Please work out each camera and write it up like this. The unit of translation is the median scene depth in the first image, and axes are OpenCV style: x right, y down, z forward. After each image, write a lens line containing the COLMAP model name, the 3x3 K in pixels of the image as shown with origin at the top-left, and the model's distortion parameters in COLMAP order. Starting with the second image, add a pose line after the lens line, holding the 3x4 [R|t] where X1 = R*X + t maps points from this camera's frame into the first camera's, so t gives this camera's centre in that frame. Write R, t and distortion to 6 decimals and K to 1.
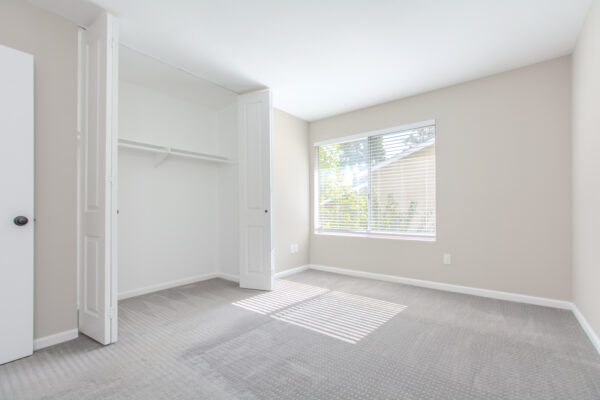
lens RADIAL K [[271.0, 0, 303.3], [0, 271.0, 200.0], [0, 0, 1]] dist [-0.002914, -0.000178]
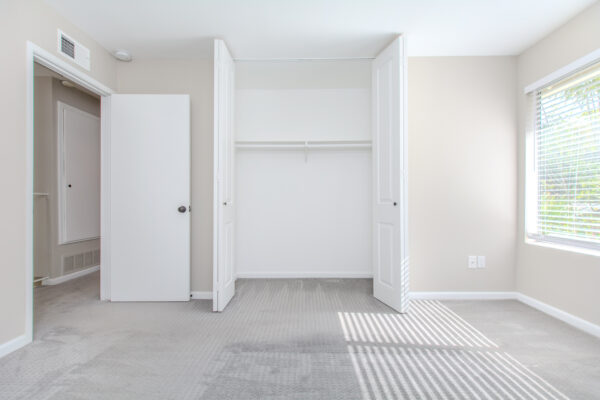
lens RADIAL K [[271.0, 0, 298.0], [0, 271.0, 199.4], [0, 0, 1]] dist [-0.002914, -0.000178]
pose [[0.596945, -0.005365, -0.802264, 0.296515], [0.027736, 0.999518, 0.013954, 0.011655], [0.801802, -0.030581, 0.596806, 0.352396]]
